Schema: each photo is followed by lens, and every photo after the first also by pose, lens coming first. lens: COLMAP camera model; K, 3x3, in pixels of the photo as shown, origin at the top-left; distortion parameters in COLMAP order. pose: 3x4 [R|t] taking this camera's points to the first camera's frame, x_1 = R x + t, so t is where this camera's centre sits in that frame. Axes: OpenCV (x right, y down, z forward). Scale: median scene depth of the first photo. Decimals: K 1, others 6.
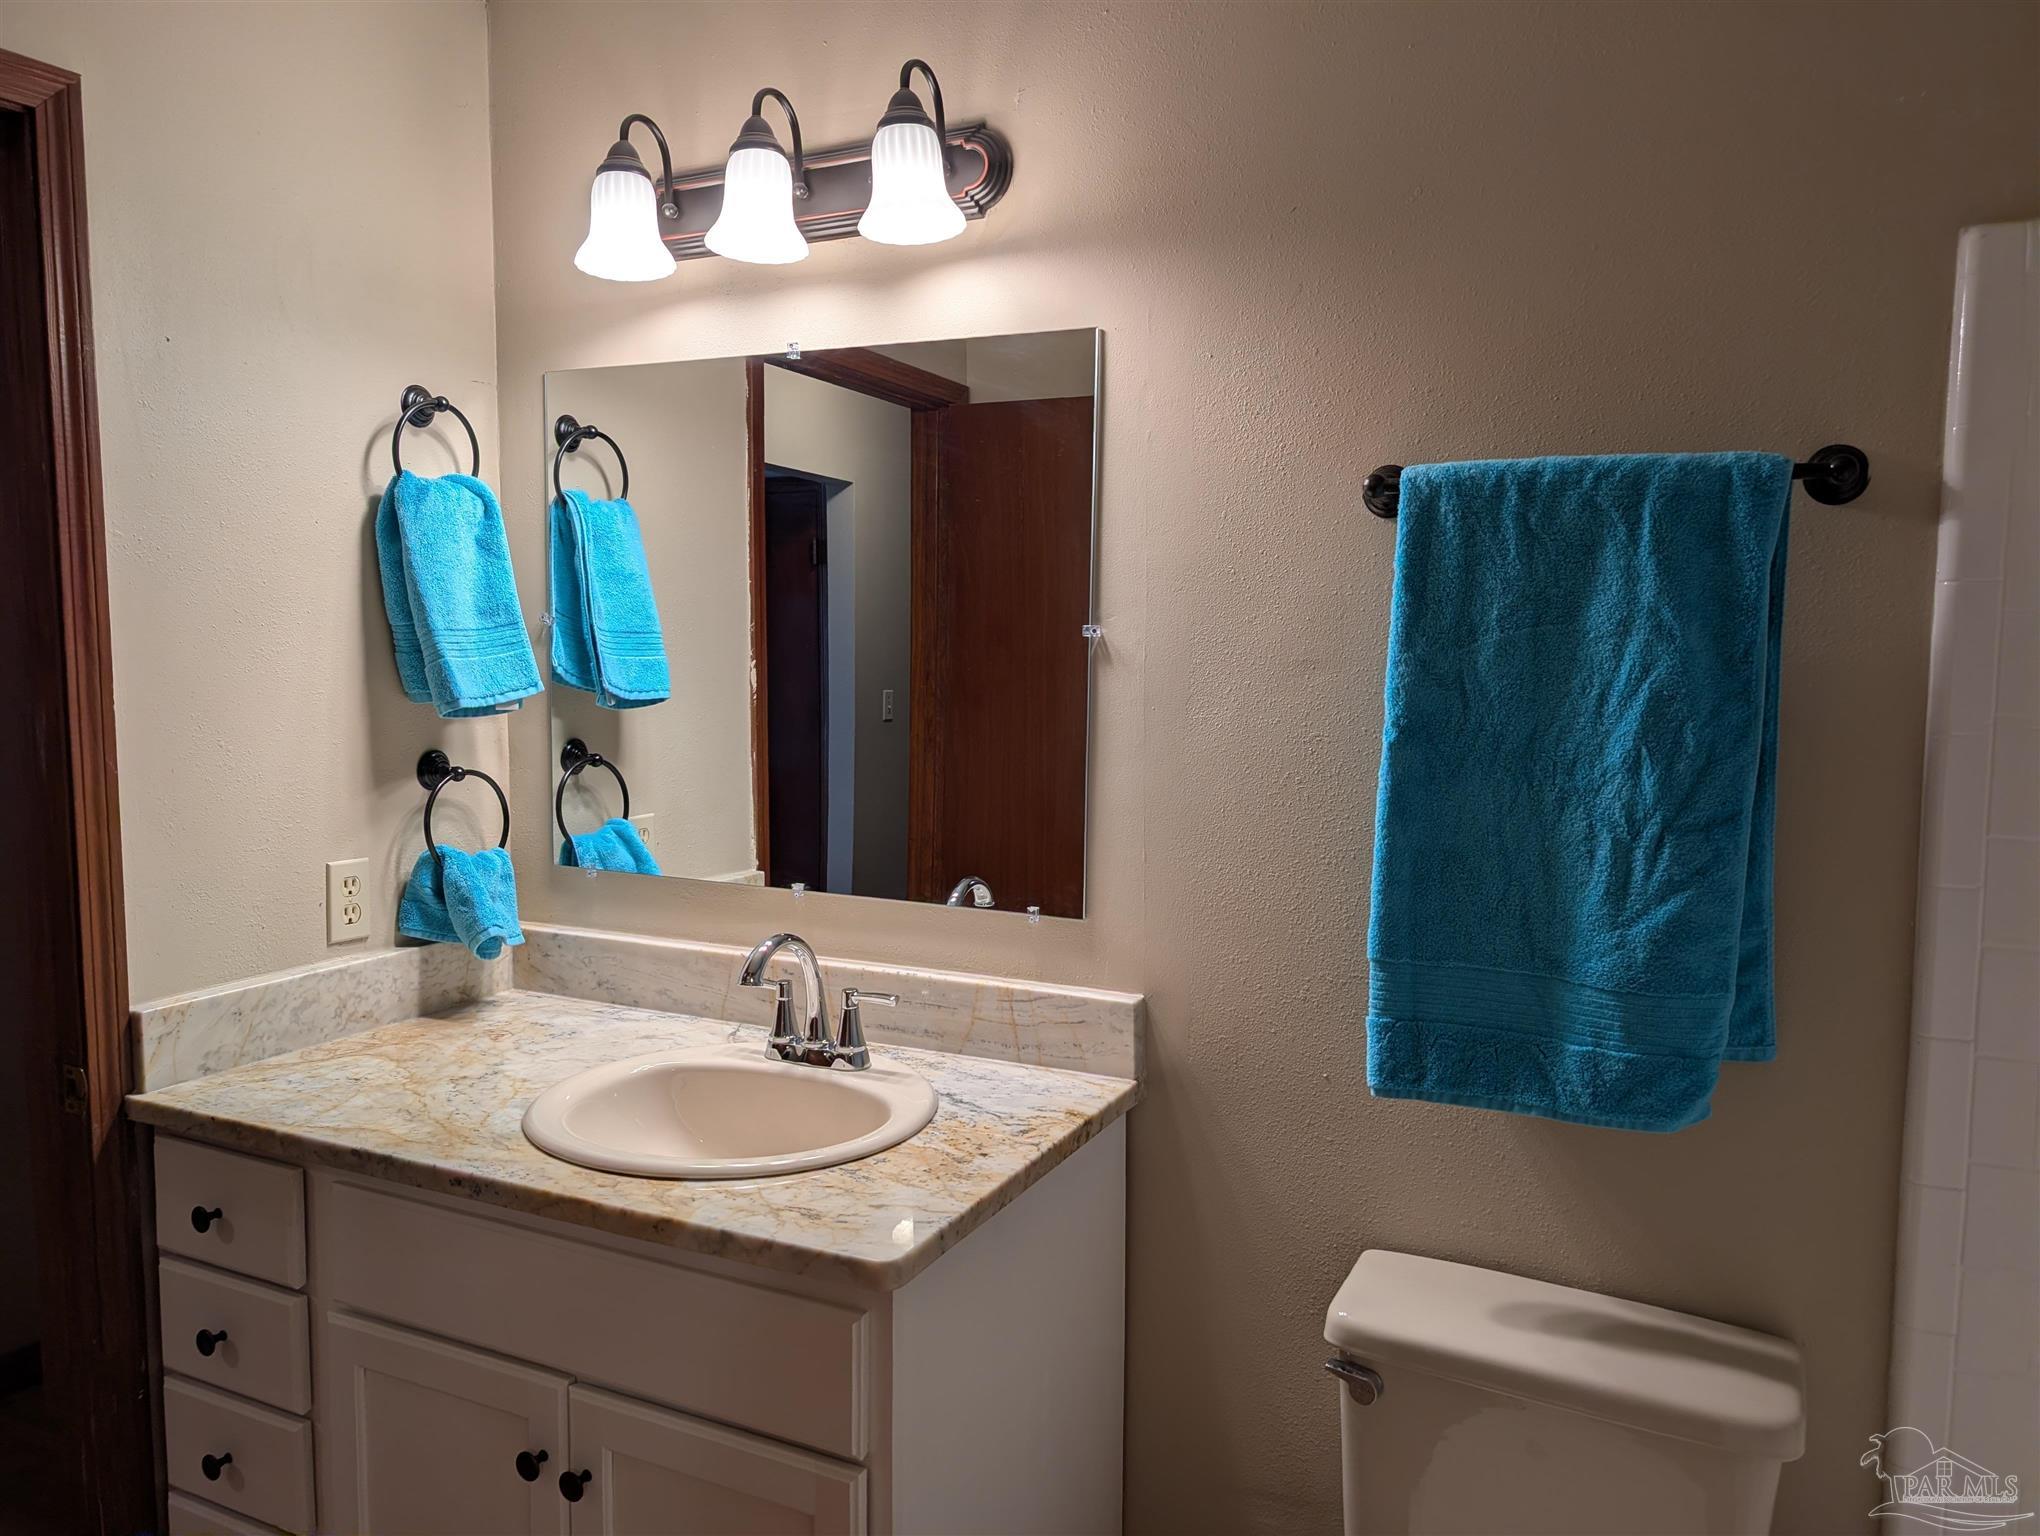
lens RADIAL K [[1468.5, 0, 1020.6], [0, 1468.5, 787.2], [0, 0, 1]] dist [0.034449, -0.025890]
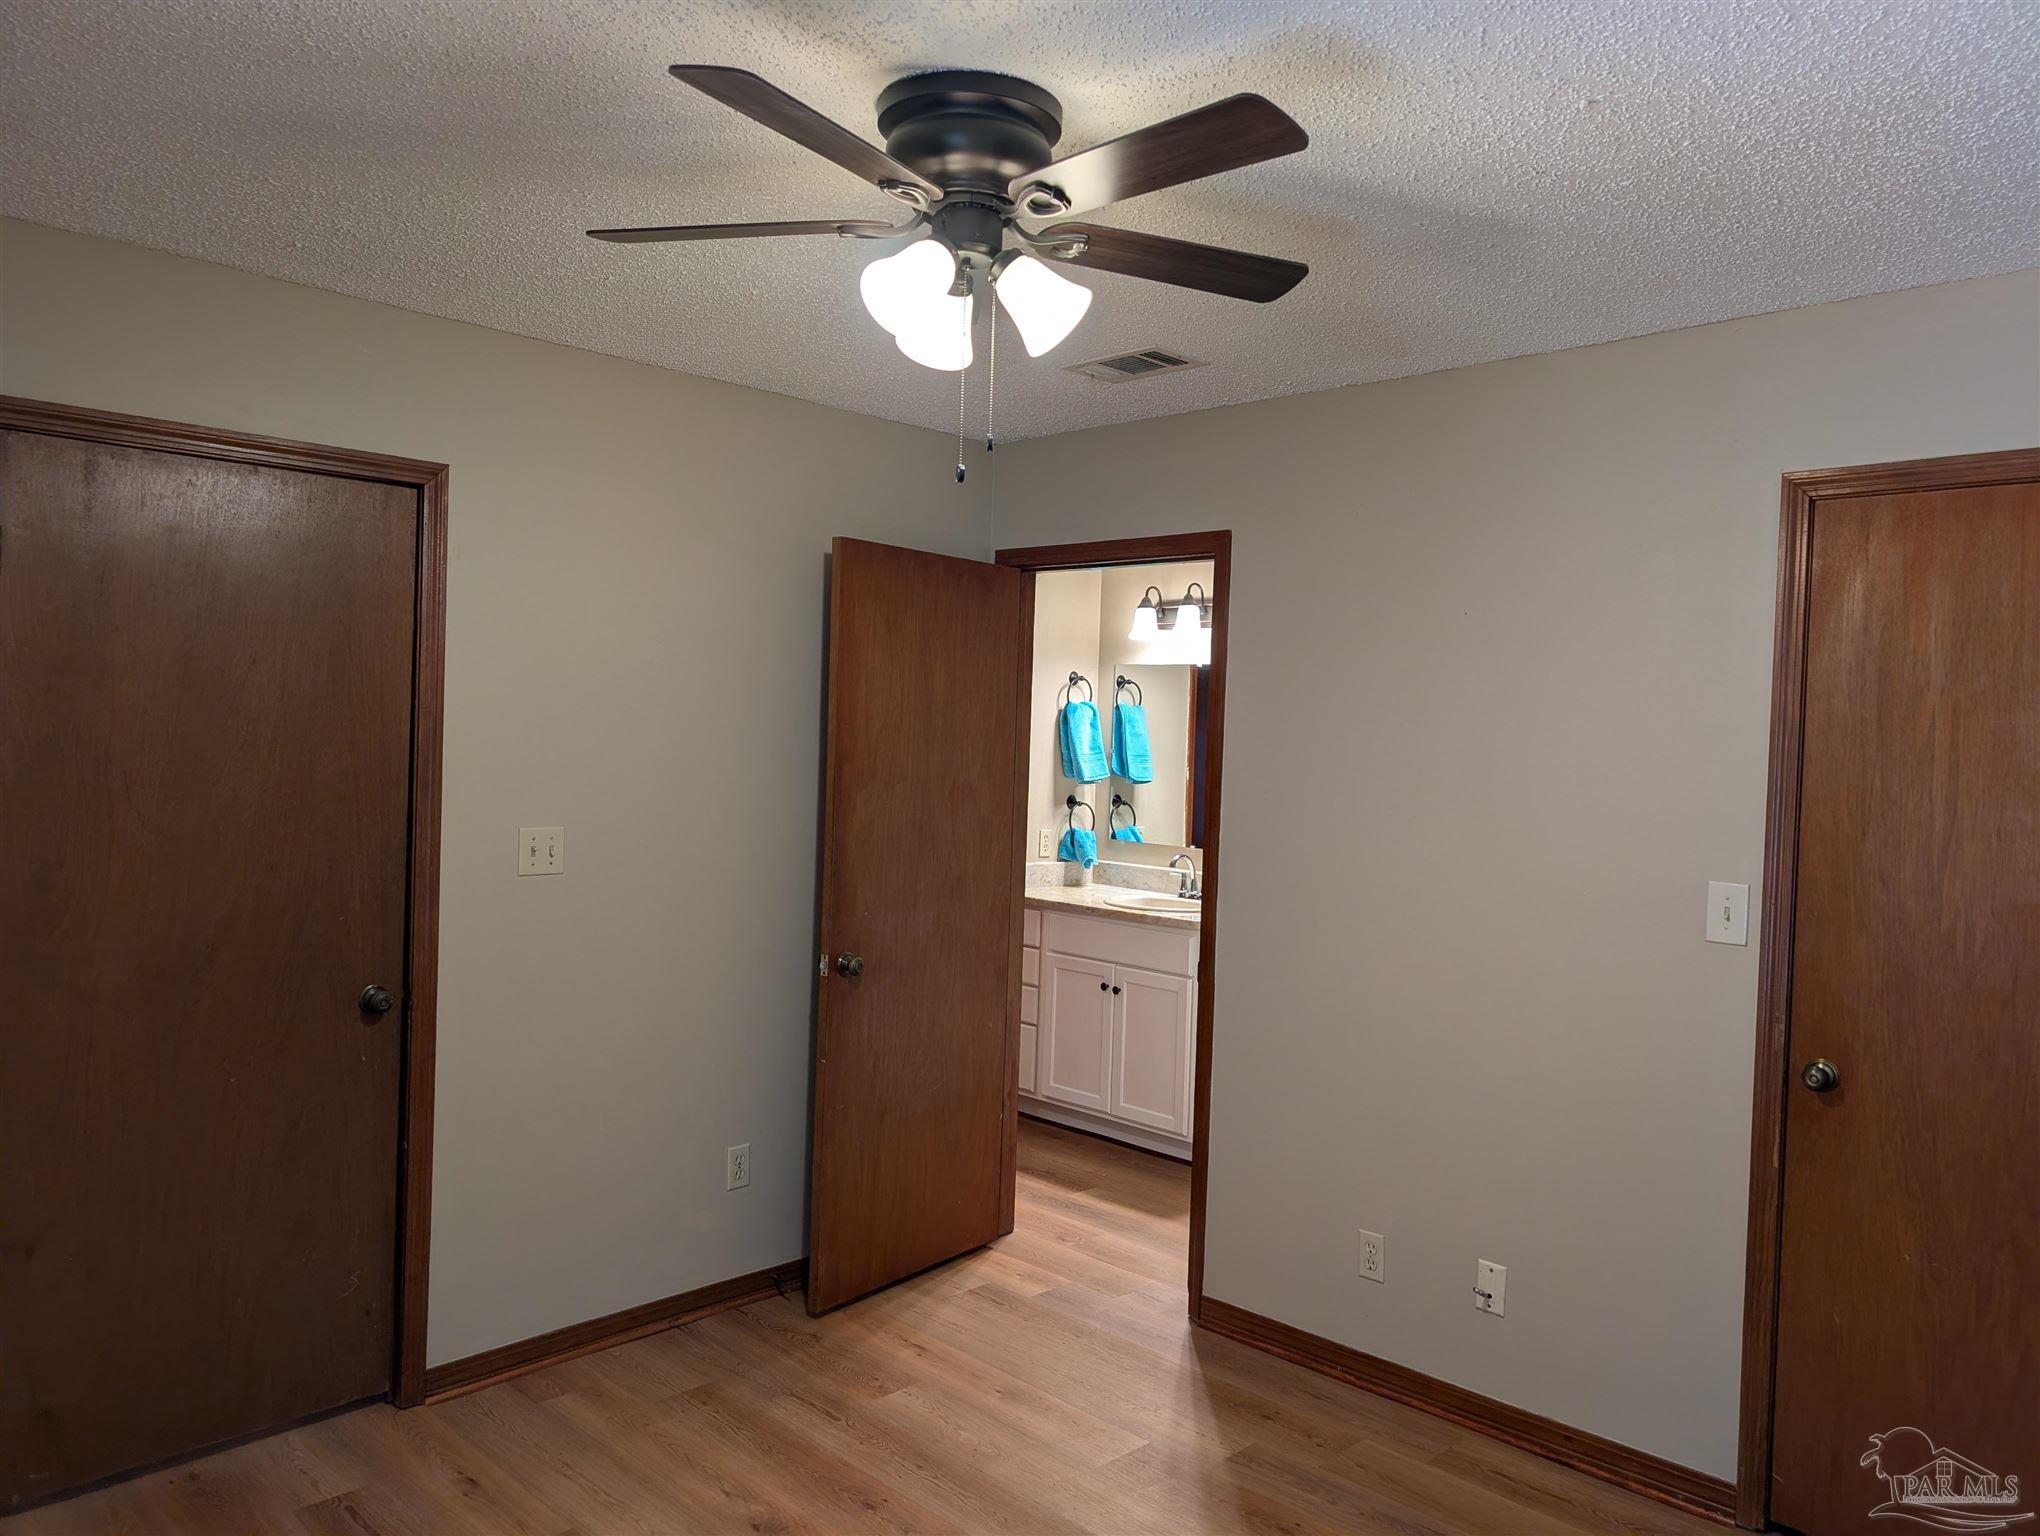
lens RADIAL K [[1468.5, 0, 1021.2], [0, 1468.5, 766.6], [0, 0, 1]] dist [0.034449, -0.025890]
pose [[0.945865, 0.026226, -0.323500, 0.452228], [-0.054097, 0.995526, -0.077465, 0.152288], [0.320021, 0.090771, 0.943052, -1.811092]]
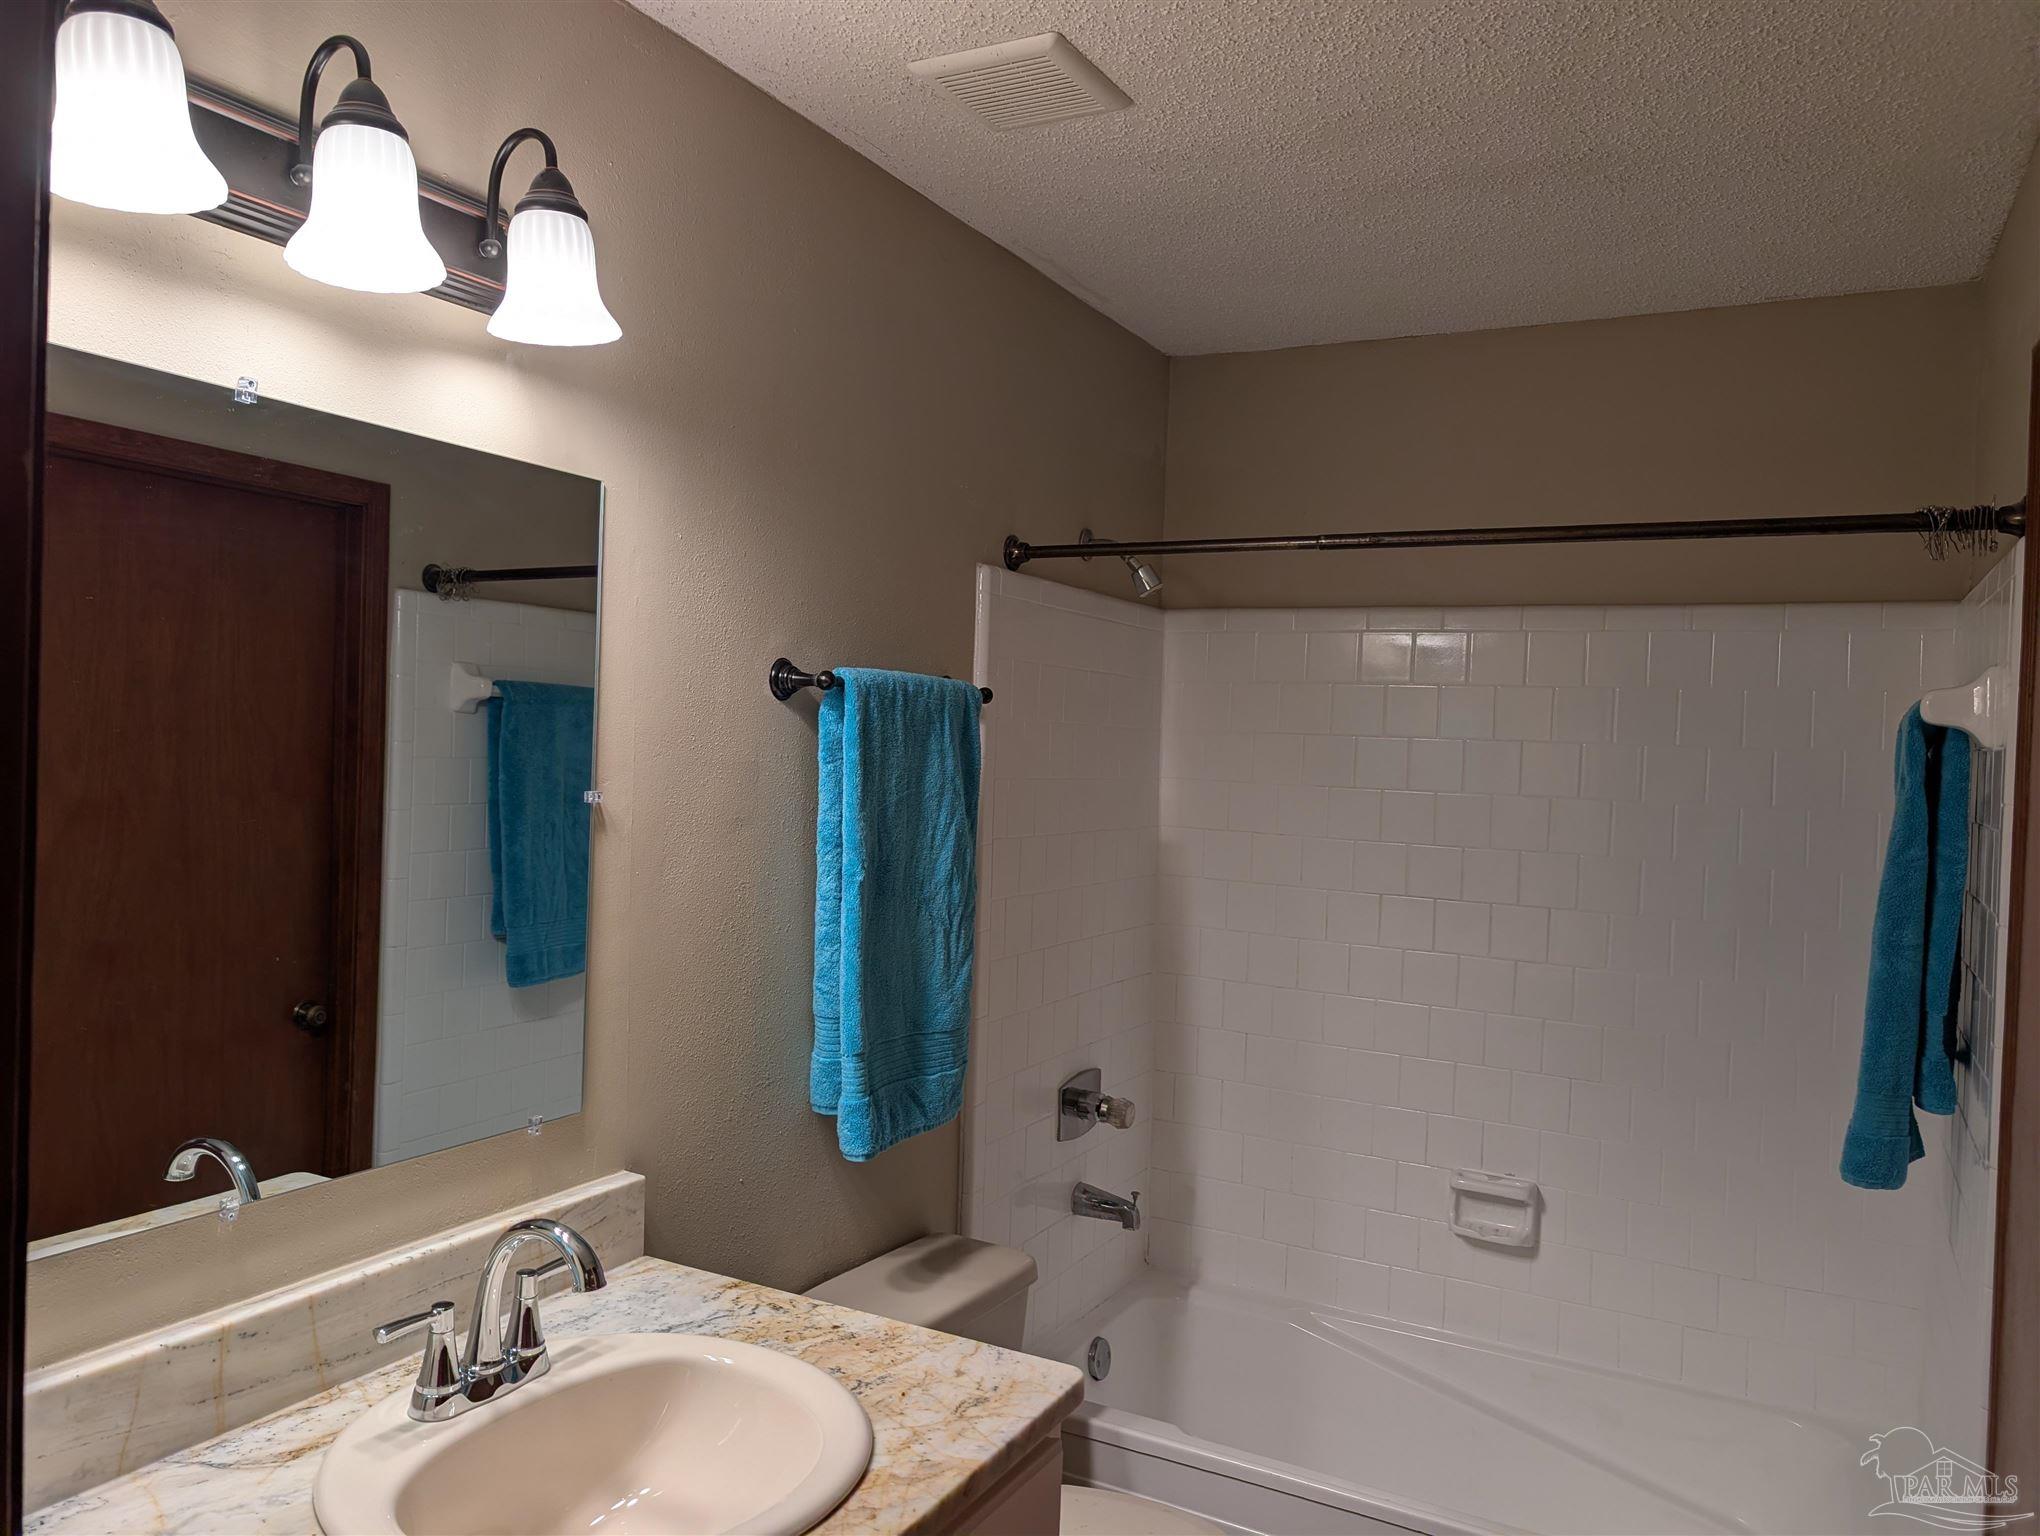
lens RADIAL K [[1468.5, 0, 1022.1], [0, 1468.5, 754.5], [0, 0, 1]] dist [0.034449, -0.025890]
pose [[0.028803, -0.015298, 0.999468, -0.825084], [0.065200, 0.997782, 0.013393, -0.119459], [-0.997456, 0.064779, 0.029736, 0.650692]]
